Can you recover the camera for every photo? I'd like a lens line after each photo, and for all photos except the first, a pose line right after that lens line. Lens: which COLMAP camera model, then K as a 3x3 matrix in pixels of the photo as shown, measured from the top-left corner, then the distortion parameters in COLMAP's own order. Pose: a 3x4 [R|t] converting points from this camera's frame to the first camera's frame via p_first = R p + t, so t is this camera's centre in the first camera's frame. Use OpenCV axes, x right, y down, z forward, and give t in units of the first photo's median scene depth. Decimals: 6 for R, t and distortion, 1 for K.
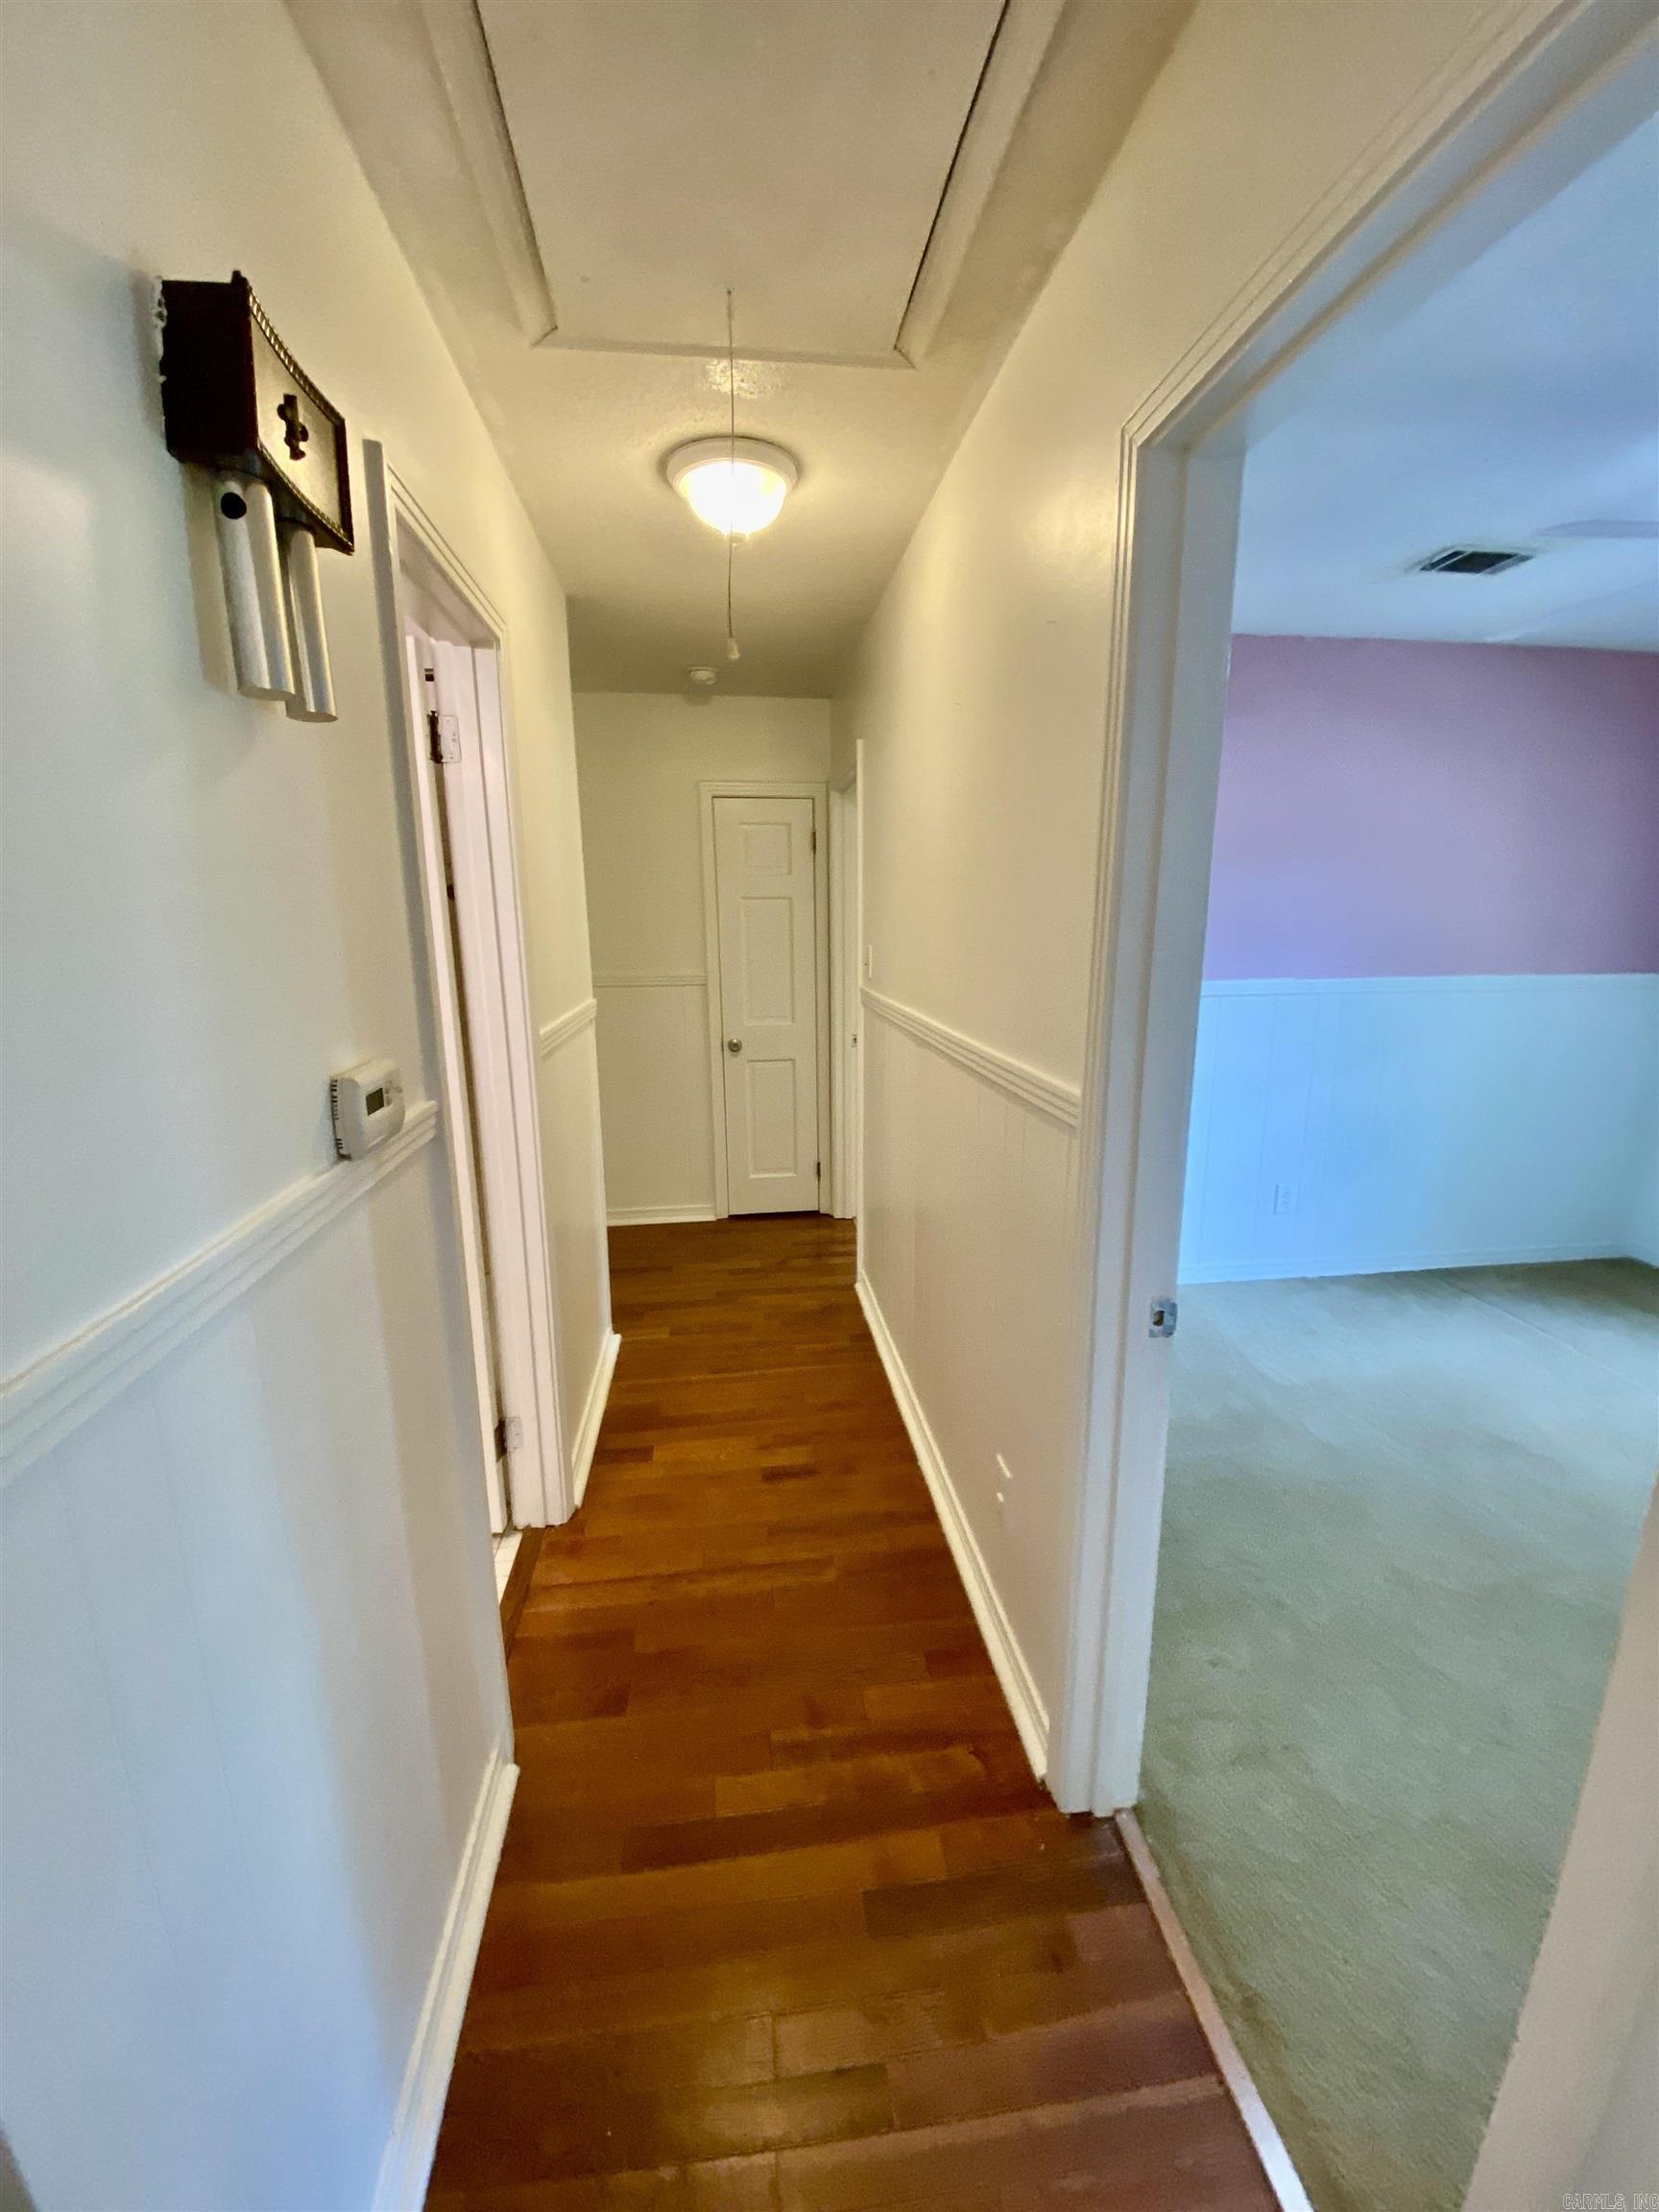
lens RADIAL K [[894.3, 0, 837.1], [0, 894.3, 1112.5], [0, 0, 1]] dist [0.002365, -0.012923]
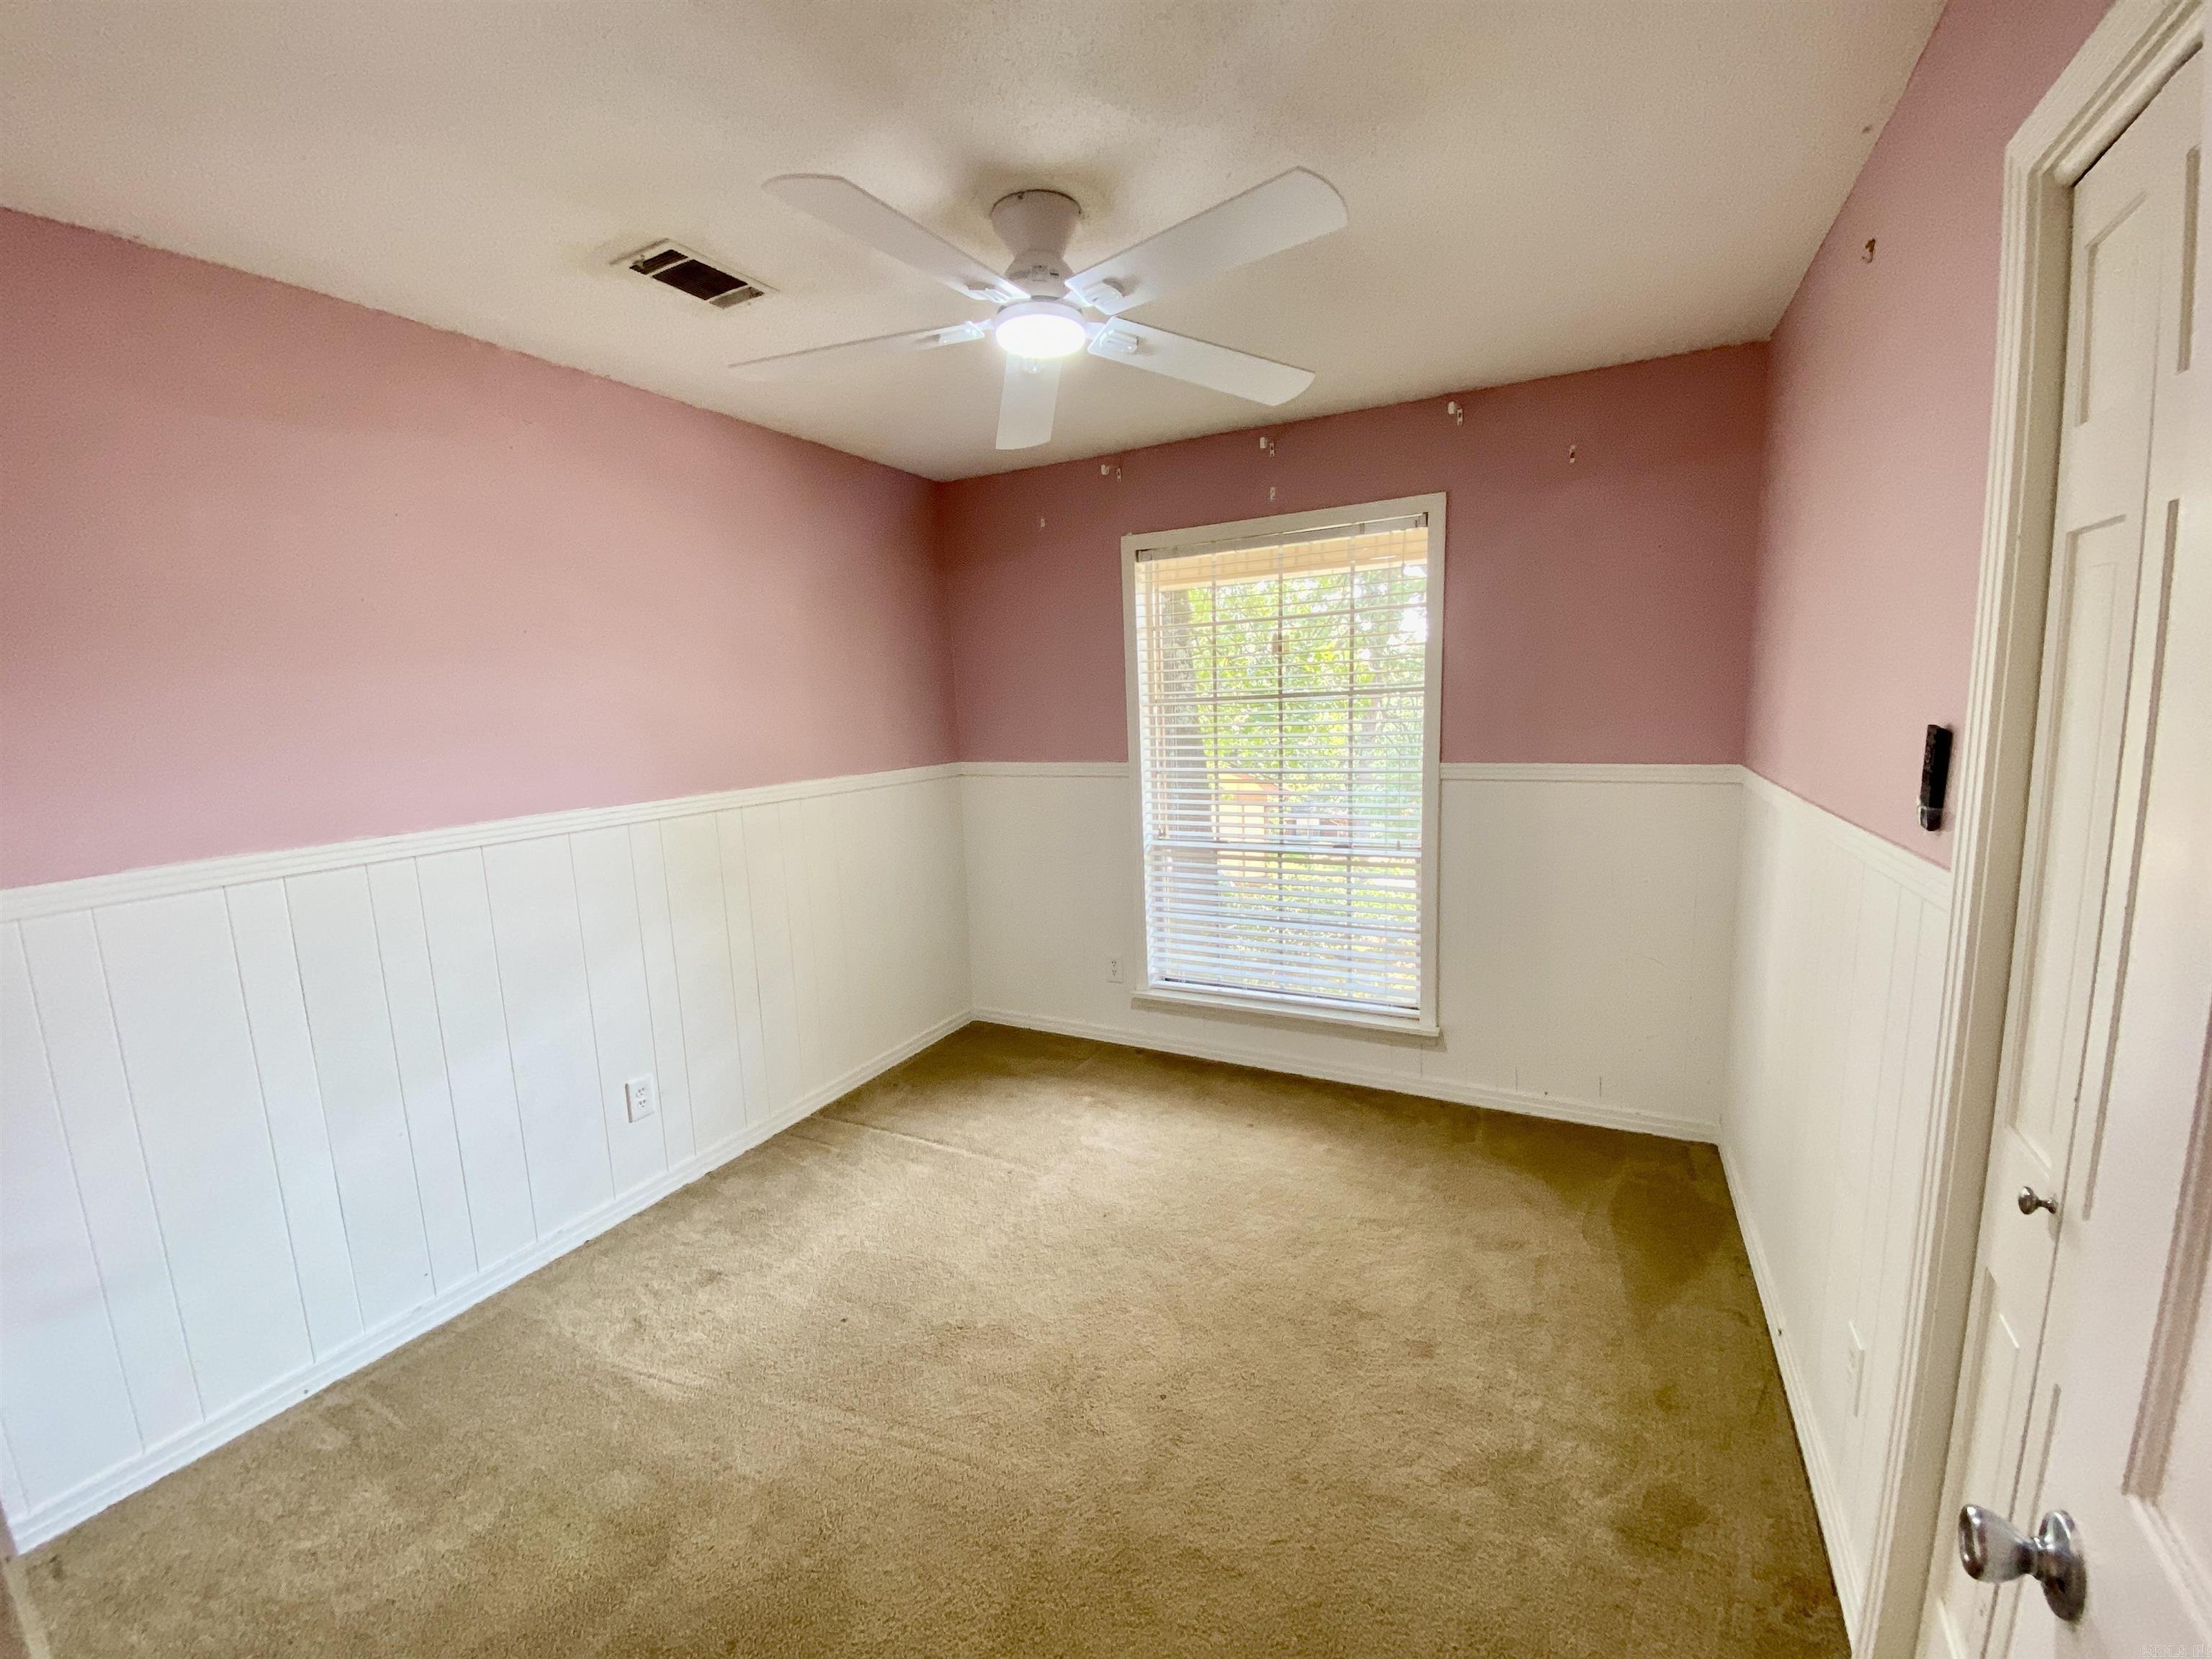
lens RADIAL K [[894.3, 0, 1124.0], [0, 894.3, 829.8], [0, 0, 1]] dist [0.002365, -0.012923]
pose [[0.556570, -0.129194, 0.820694, 0.154577], [0.209561, 0.977724, 0.011796, -0.050850], [-0.803936, 0.165420, 0.571246, 0.230647]]
